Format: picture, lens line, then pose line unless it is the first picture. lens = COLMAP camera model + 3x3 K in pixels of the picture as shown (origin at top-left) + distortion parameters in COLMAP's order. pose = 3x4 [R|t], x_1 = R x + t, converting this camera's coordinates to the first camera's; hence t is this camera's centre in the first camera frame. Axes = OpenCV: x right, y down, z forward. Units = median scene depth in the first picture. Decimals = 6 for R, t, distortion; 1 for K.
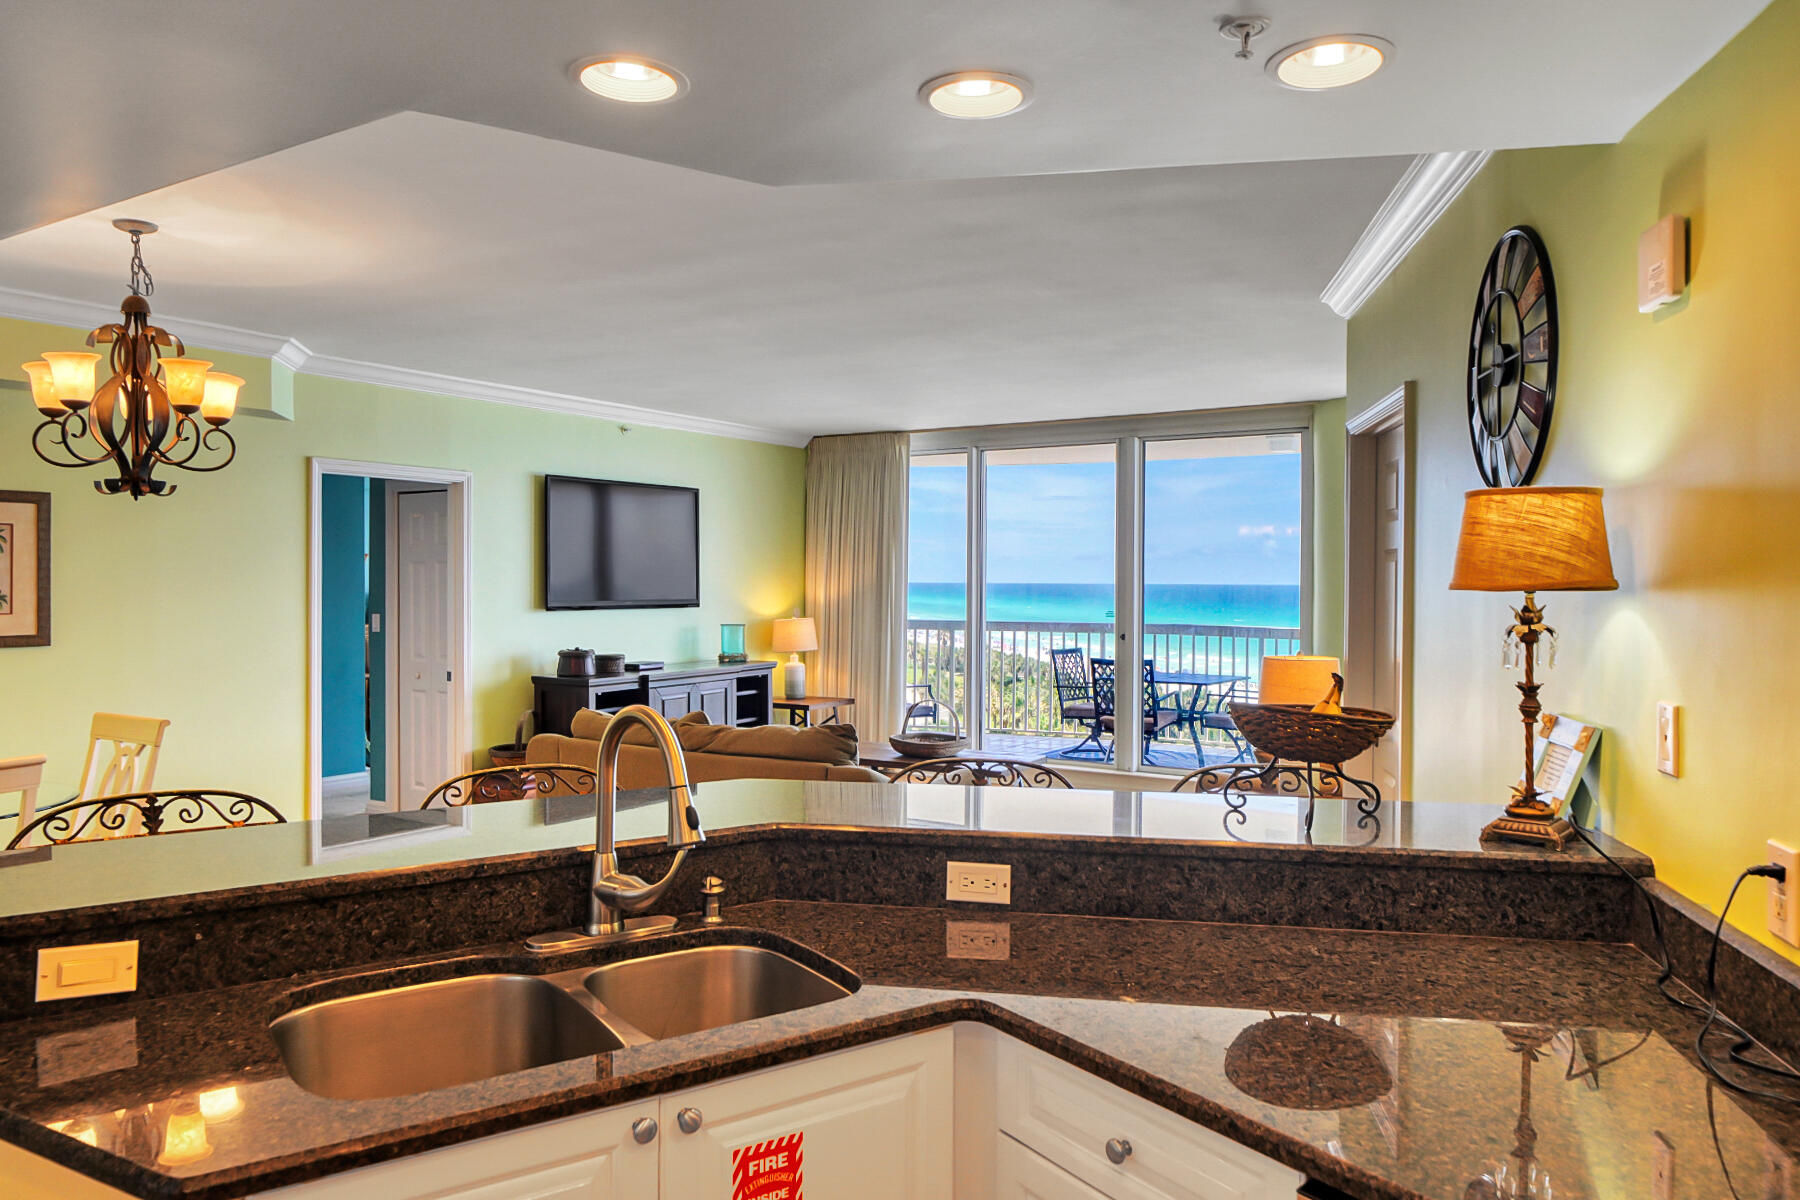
lens RADIAL K [[1233.4, 0, 932.7], [0, 1233.4, 568.4], [0, 0, 1]] dist [0.005531, 0.003252]
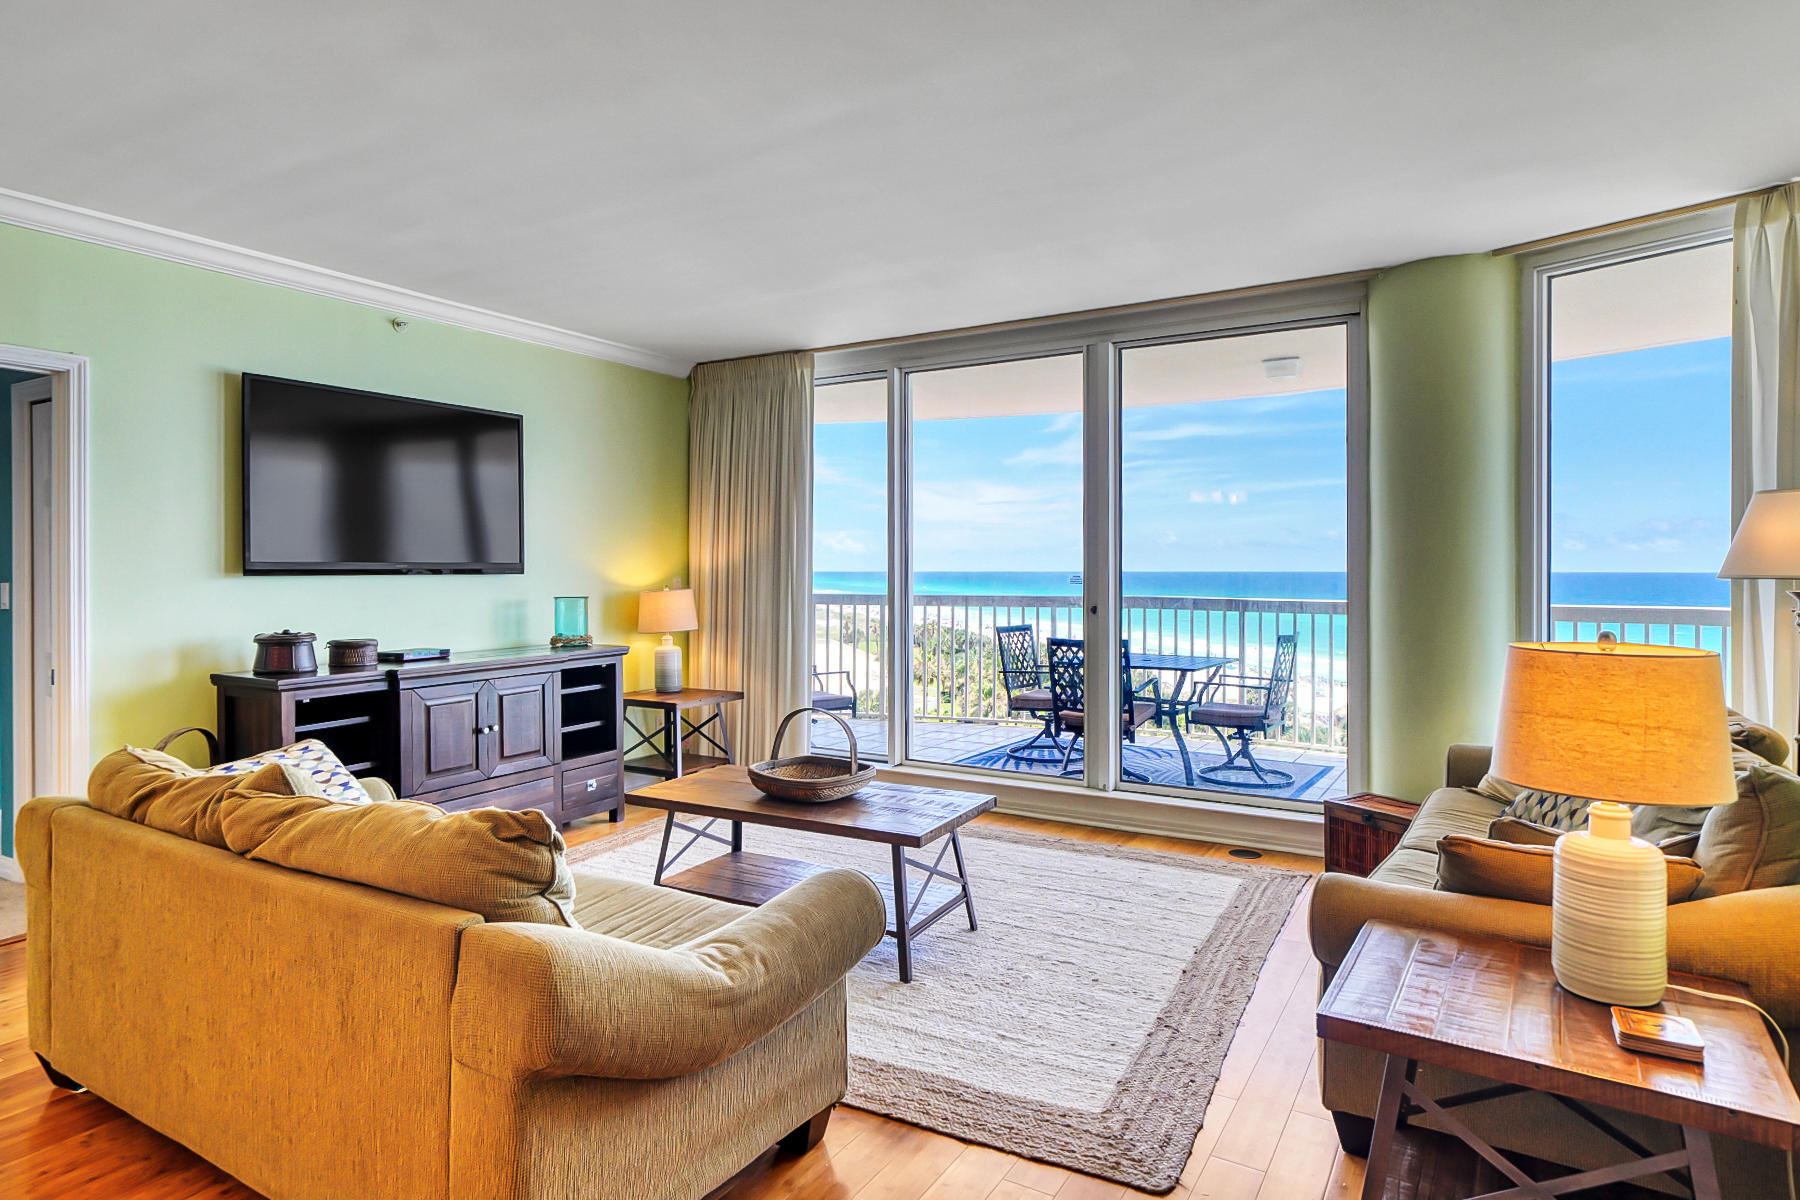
lens RADIAL K [[1032.8, 0, 873.5], [0, 1032.8, 553.9], [0, 0, 1]] dist [0.005246, -0.002558]
pose [[0.999840, -0.008120, -0.015921, 0.031163], [0.008060, 0.999960, -0.003871, 0.023251], [0.015952, 0.003742, 0.999866, 0.374549]]
